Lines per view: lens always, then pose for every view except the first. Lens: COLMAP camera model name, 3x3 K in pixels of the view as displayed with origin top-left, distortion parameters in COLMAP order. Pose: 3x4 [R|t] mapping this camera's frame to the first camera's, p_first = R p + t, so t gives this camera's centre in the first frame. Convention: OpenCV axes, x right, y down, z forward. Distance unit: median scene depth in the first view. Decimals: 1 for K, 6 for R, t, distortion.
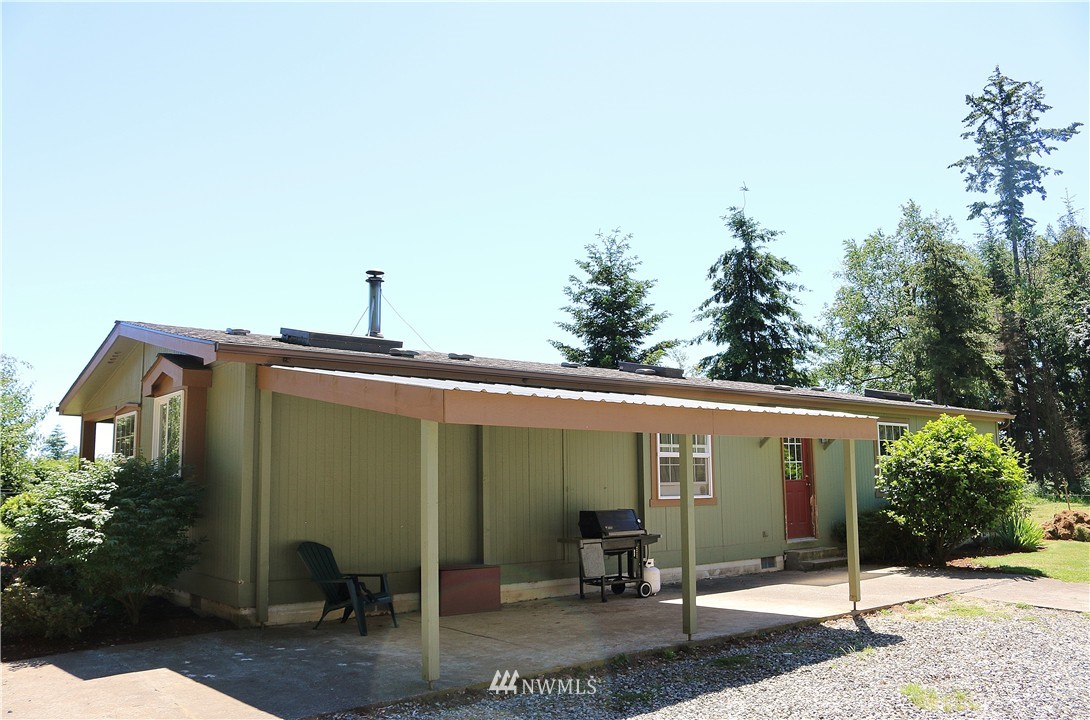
lens RADIAL K [[890.1, 0, 549.6], [0, 890.1, 364.3], [0, 0, 1]] dist [-0.089194, 0.041747]
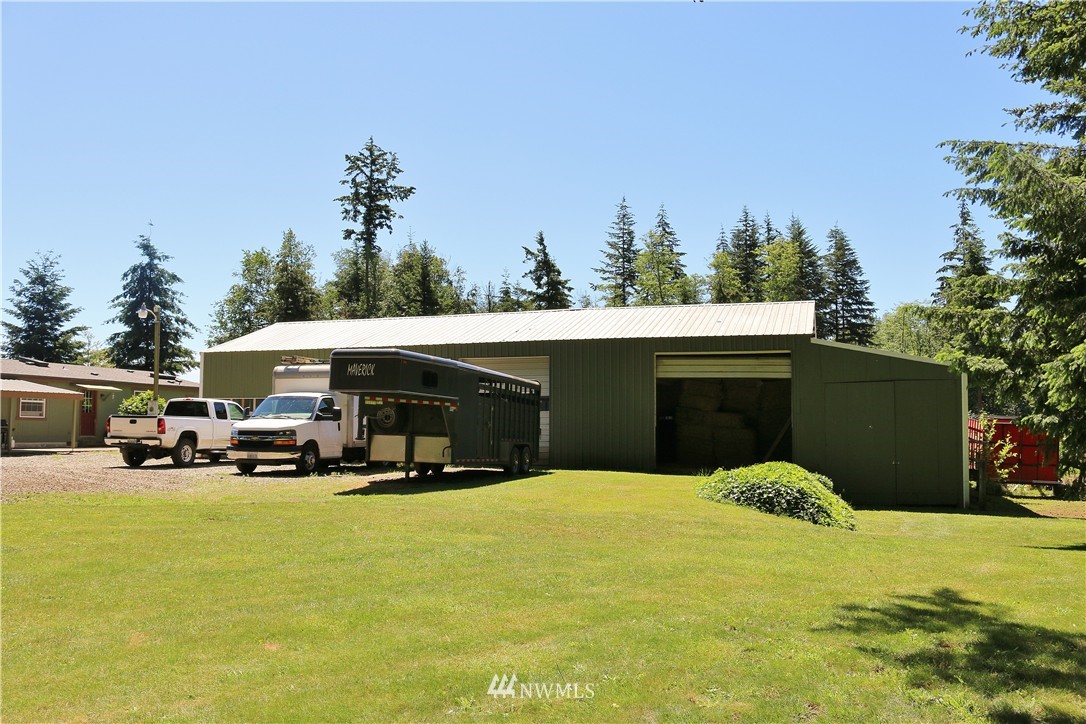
lens RADIAL K [[886.8, 0, 533.8], [0, 886.8, 361.1], [0, 0, 1]] dist [-0.089194, 0.041747]
pose [[0.857946, 0.054287, 0.510863, 0.033261], [-0.086544, 0.995462, 0.039560, -0.080716], [-0.506397, -0.078152, 0.858751, -0.635393]]
